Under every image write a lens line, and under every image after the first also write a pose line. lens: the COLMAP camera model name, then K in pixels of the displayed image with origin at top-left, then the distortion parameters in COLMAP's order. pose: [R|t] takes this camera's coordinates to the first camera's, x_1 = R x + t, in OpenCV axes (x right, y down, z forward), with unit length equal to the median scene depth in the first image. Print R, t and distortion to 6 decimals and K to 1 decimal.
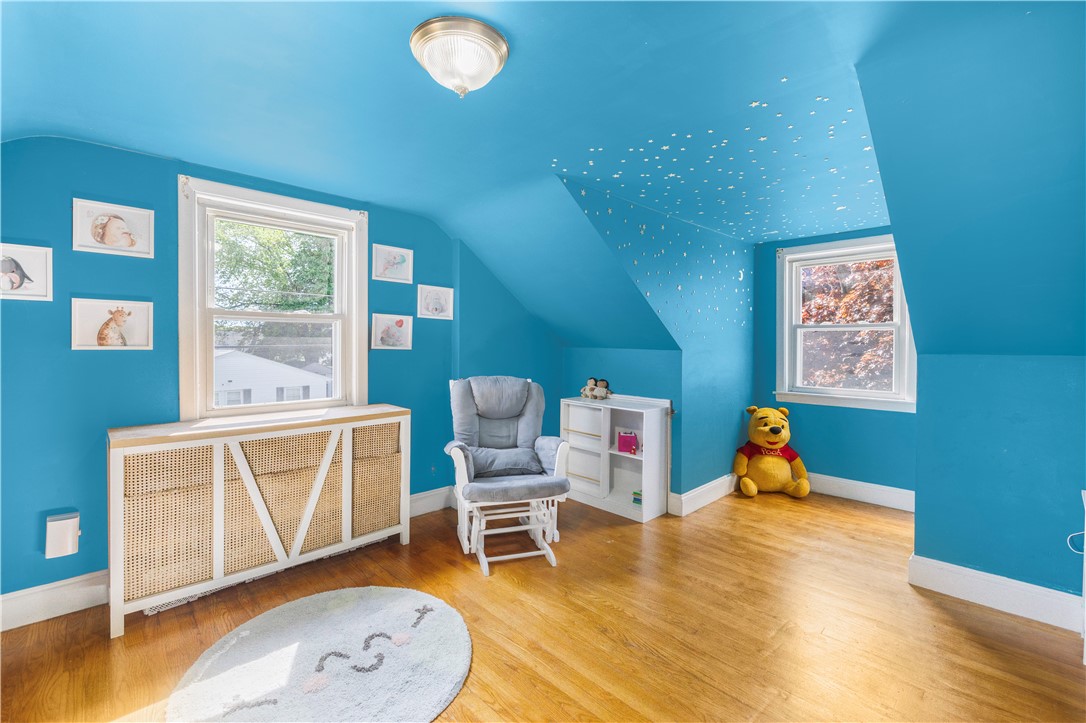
lens RADIAL K [[476.9, 0, 538.9], [0, 476.9, 343.7], [0, 0, 1]] dist [-0.000511, 0.000213]
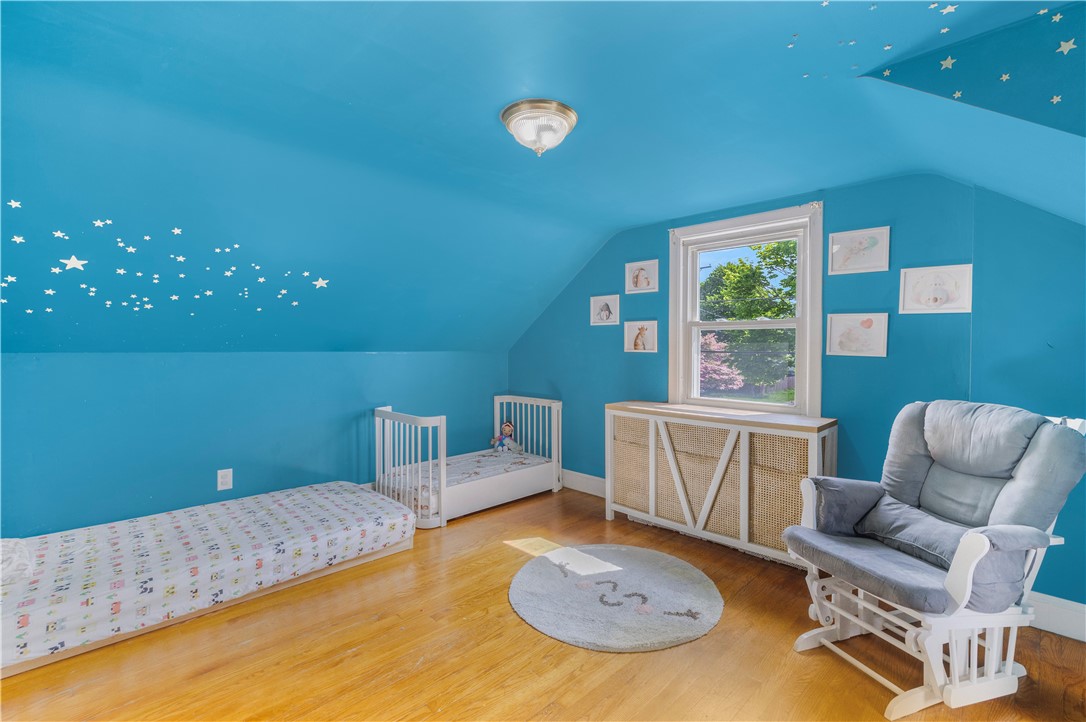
lens RADIAL K [[487.7, 0, 534.3], [0, 487.7, 349.9], [0, 0, 1]] dist [0.001317, 0.000885]
pose [[0.000764, 0.001702, -0.999998, 0.689335], [-0.005876, 0.999981, 0.001697, 0.004395], [0.999982, 0.005874, 0.000774, 0.586378]]
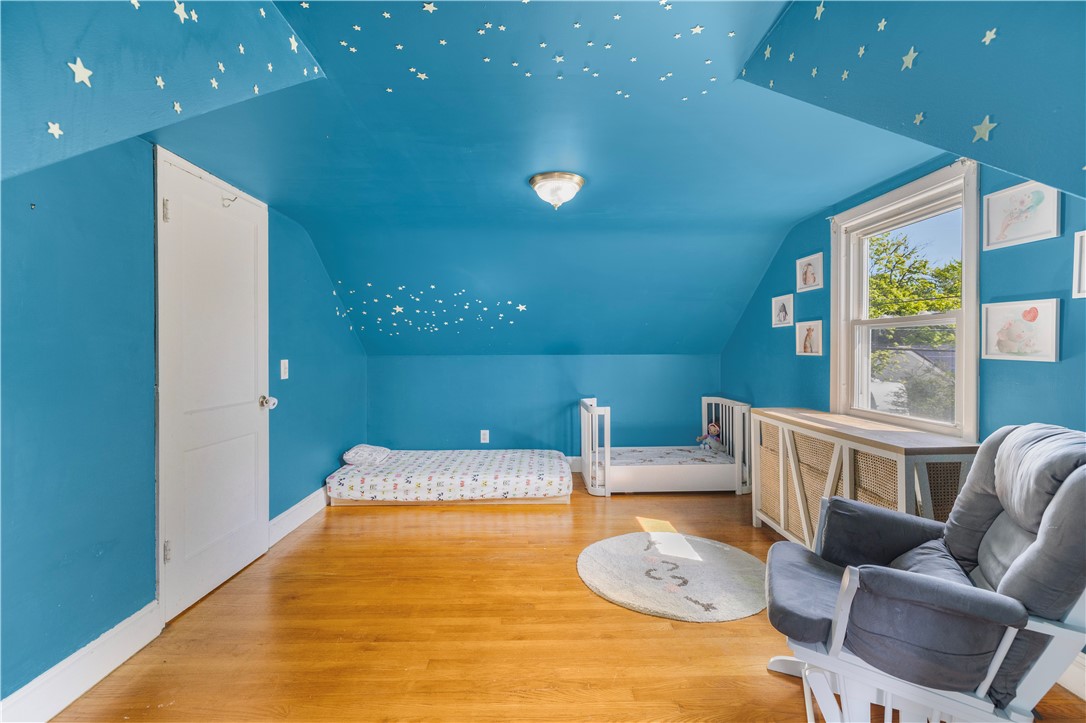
lens RADIAL K [[468.9, 0, 535.1], [0, 468.9, 350.1], [0, 0, 1]] dist [-0.000264, 0.000495]
pose [[-0.683995, -0.002471, -0.729483, 0.676032], [-0.000501, 0.999996, -0.002918, 0.001493], [0.729487, -0.001630, -0.683993, 1.256096]]
